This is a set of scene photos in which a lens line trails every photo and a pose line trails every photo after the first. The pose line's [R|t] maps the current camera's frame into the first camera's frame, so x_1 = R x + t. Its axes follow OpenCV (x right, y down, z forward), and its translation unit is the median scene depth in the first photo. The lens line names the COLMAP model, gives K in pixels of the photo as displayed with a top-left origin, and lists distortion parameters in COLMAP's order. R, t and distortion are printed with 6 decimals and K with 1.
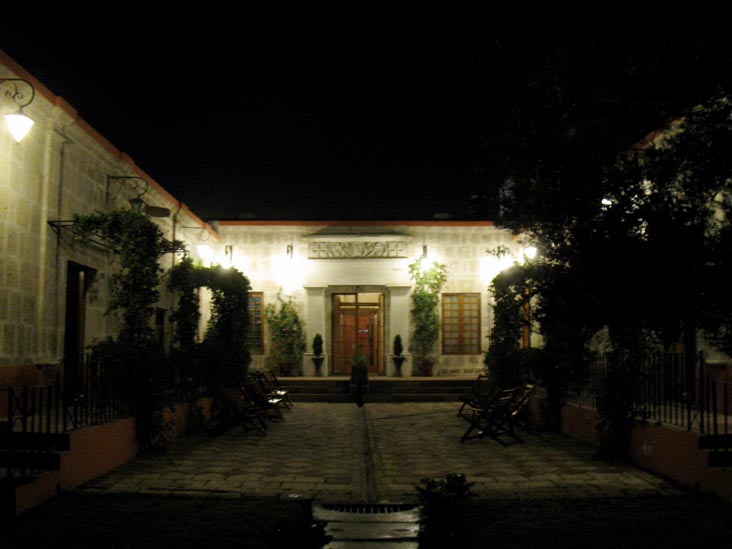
lens RADIAL K [[800.9, 0, 366.0], [0, 800.9, 274.5], [0, 0, 1]] dist [-0.144737, 0.016756]
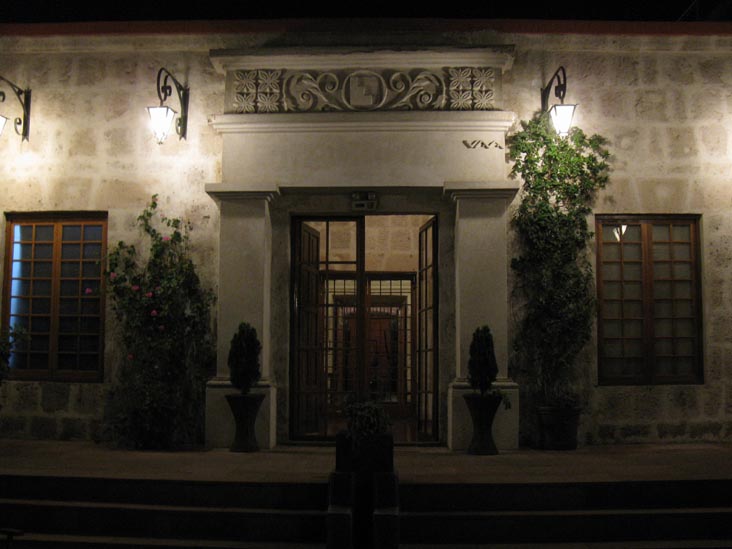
lens RADIAL K [[800.9, 0, 366.0], [0, 800.9, 274.5], [0, 0, 1]] dist [-0.144737, 0.016756]
pose [[0.999785, 0.001022, -0.020732, -0.001856], [-0.001593, 0.999619, -0.027545, 0.060677], [0.020696, 0.027572, 0.999406, 0.643145]]
